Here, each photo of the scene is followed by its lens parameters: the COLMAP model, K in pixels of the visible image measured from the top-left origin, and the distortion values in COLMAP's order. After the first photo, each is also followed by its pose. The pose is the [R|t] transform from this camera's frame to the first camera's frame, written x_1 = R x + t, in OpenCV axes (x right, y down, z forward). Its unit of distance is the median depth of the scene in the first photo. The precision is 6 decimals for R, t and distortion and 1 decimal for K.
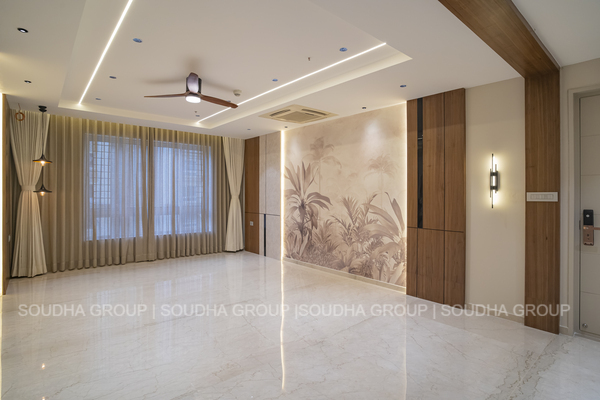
lens RADIAL K [[322.9, 0, 296.2], [0, 322.9, 198.7], [0, 0, 1]] dist [-0.050638, 0.024987]
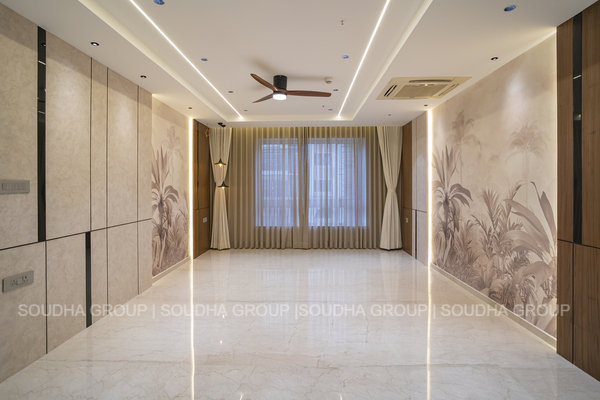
lens RADIAL K [[322.9, 0, 291.3], [0, 322.9, 193.3], [0, 0, 1]] dist [-0.050638, 0.024987]
pose [[0.731148, 0.002540, -0.682214, 0.304608], [-0.000645, 0.999995, 0.003031, 0.000637], [0.682219, -0.001776, 0.731146, 0.186052]]
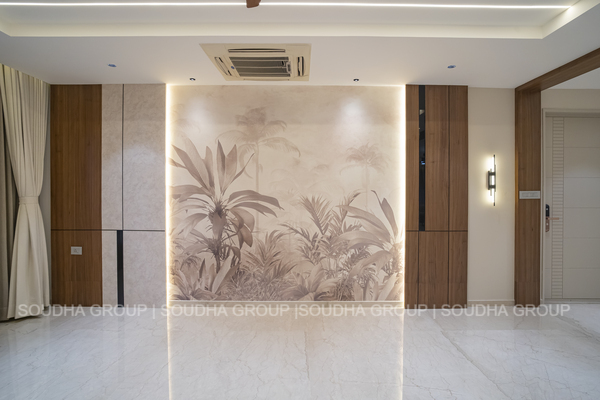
lens RADIAL K [[322.9, 0, 296.4], [0, 322.9, 195.7], [0, 0, 1]] dist [-0.050638, 0.024987]
pose [[0.636218, -0.013801, 0.771386, -0.401769], [0.012736, 0.999892, 0.007385, -0.013255], [-0.771404, 0.005125, 0.636324, 0.538819]]
